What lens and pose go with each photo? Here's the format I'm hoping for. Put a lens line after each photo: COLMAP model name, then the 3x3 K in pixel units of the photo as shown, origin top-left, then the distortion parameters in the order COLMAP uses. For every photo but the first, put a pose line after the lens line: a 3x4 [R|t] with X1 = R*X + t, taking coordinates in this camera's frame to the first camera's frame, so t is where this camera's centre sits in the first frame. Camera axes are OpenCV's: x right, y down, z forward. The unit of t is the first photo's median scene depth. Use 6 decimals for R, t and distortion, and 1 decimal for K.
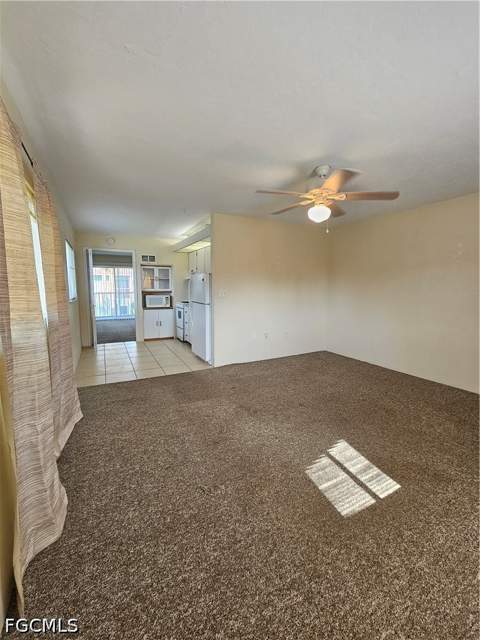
lens RADIAL K [[258.0, 0, 236.6], [0, 258.0, 318.7], [0, 0, 1]] dist [0.003085, 0.000381]
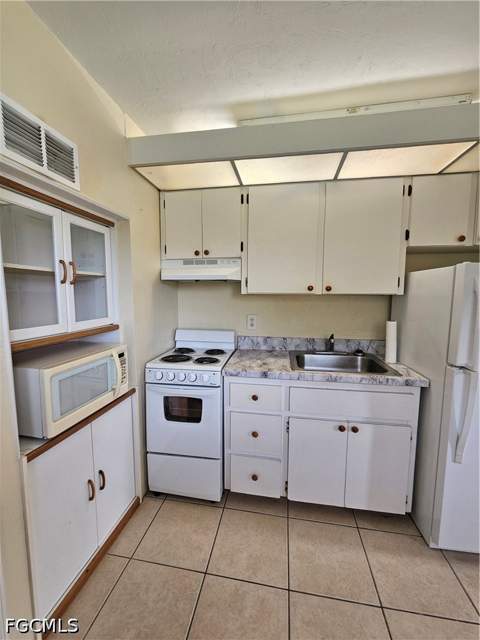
lens RADIAL K [[264.9, 0, 238.3], [0, 264.9, 318.2], [0, 0, 1]] dist [-0.002354, -0.000669]
pose [[0.611381, -0.084645, 0.786796, -0.394867], [0.103113, 0.994307, 0.026846, -0.112271], [-0.784590, 0.064716, 0.616629, 0.777374]]
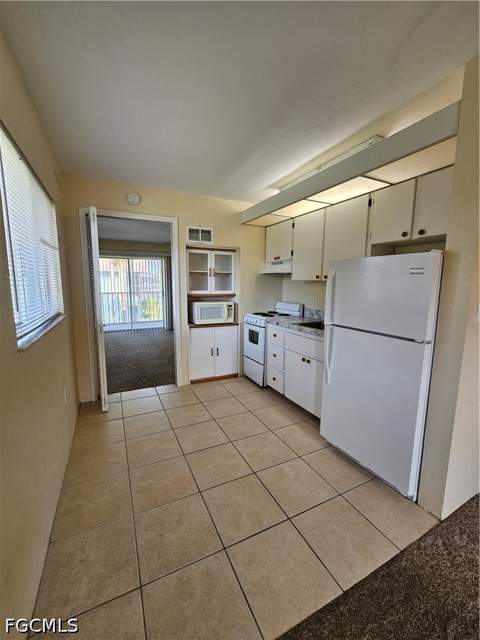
lens RADIAL K [[263.9, 0, 240.0], [0, 263.9, 320.0], [0, 0, 1]] dist [0.000121, -0.000125]
pose [[0.999790, 0.002625, -0.020344, -0.237936], [-0.002351, 0.999907, 0.013460, -0.060024], [0.020377, -0.013410, 0.999702, 0.430123]]
